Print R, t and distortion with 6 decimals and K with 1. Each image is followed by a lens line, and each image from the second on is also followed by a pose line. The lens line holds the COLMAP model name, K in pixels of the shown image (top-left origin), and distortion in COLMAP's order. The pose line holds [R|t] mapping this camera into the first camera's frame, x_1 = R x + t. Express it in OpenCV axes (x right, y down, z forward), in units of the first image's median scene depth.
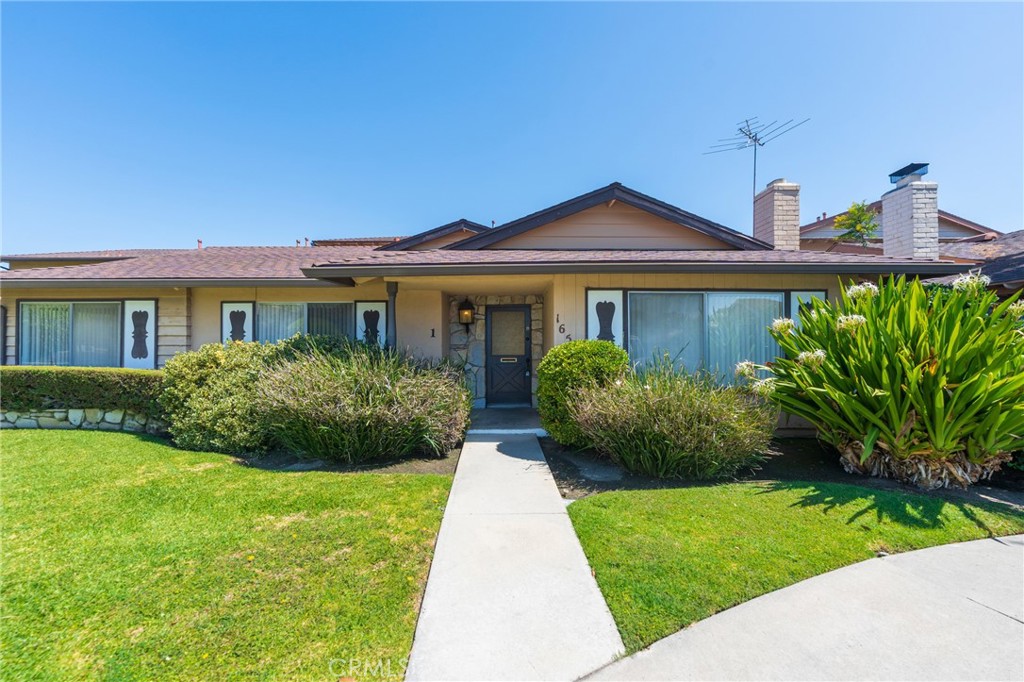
lens RADIAL K [[418.2, 0, 512.7], [0, 418.2, 341.7], [0, 0, 1]] dist [0.003729, -0.002005]
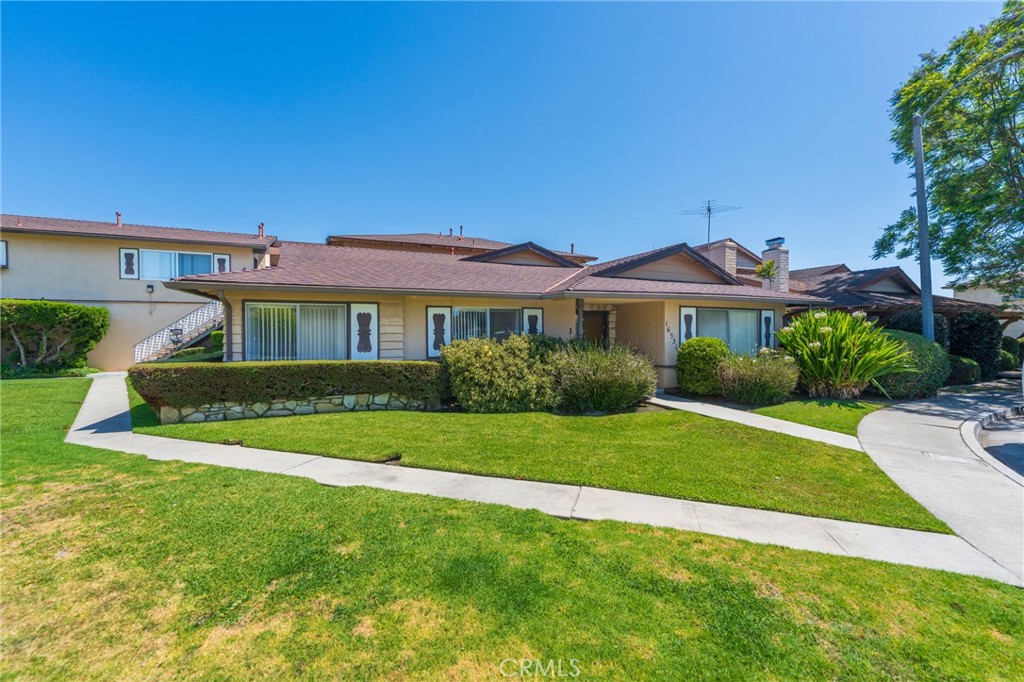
lens RADIAL K [[418.2, 0, 511.3], [0, 418.2, 338.7], [0, 0, 1]] dist [0.003729, -0.002005]
pose [[0.919180, -0.007348, 0.393768, -1.049719], [-0.002116, 0.999719, 0.023595, -0.030407], [-0.393831, -0.022521, 0.918907, -0.282853]]
